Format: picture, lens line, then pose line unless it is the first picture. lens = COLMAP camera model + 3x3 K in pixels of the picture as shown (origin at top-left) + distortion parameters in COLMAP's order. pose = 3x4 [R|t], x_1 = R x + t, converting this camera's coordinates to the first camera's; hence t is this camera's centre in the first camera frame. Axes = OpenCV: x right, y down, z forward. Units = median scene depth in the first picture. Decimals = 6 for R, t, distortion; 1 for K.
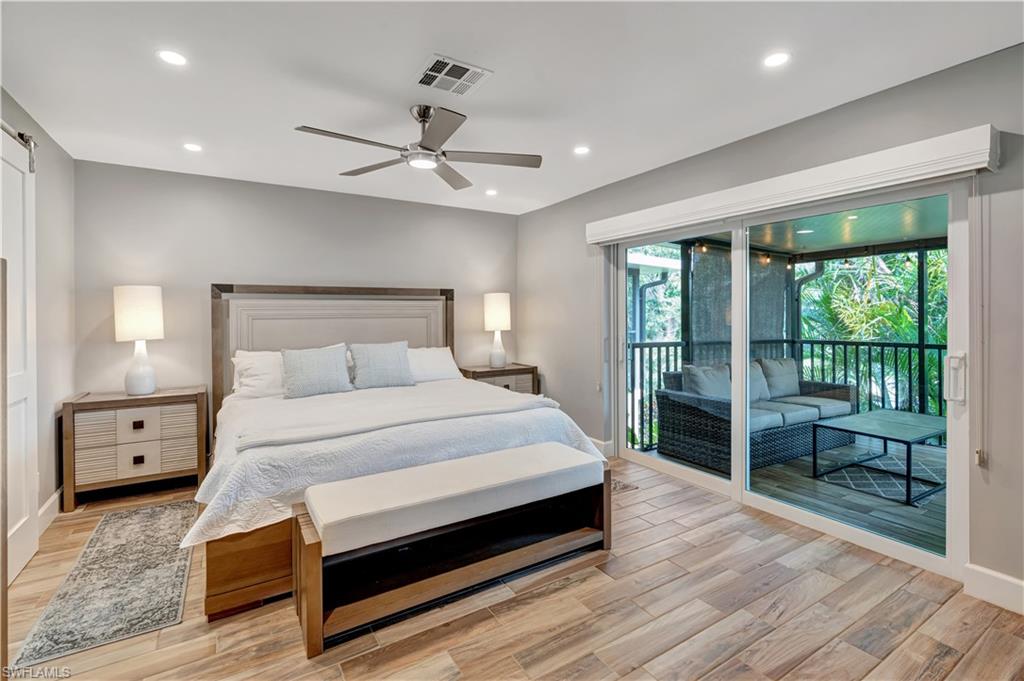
lens RADIAL K [[464.8, 0, 516.1], [0, 464.8, 321.0], [0, 0, 1]] dist [-0.010894, 0.004207]
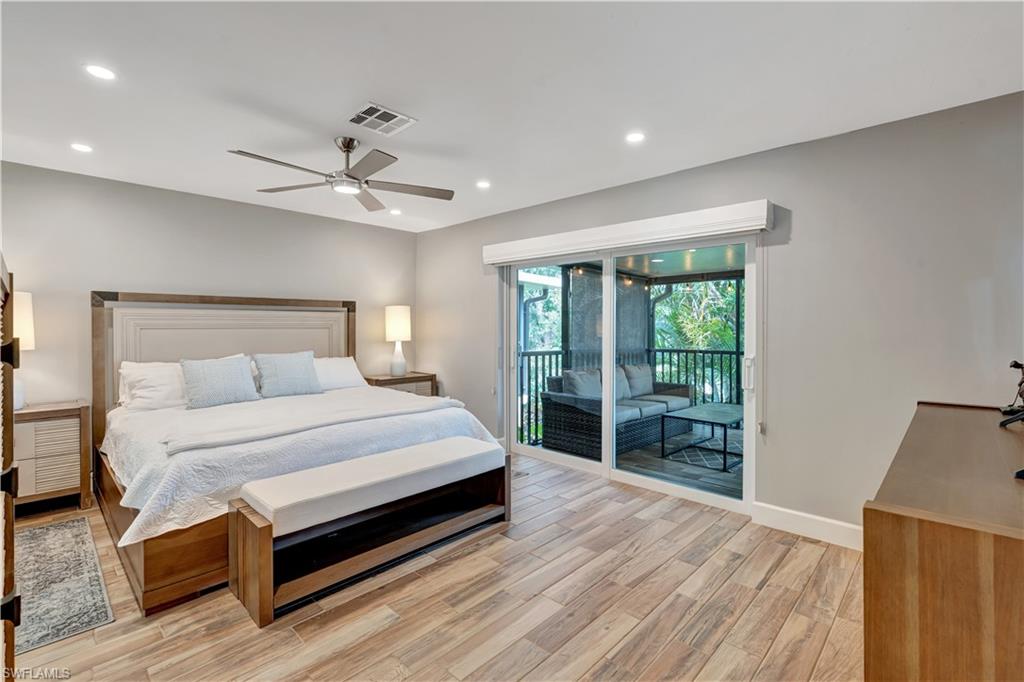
lens RADIAL K [[464.8, 0, 513.0], [0, 464.8, 334.0], [0, 0, 1]] dist [-0.010894, 0.004207]
pose [[0.968973, 0.003255, 0.247147, -0.091545], [-0.003995, 0.999989, 0.002494, 0.001361], [-0.247136, -0.003404, 0.968975, -0.177452]]
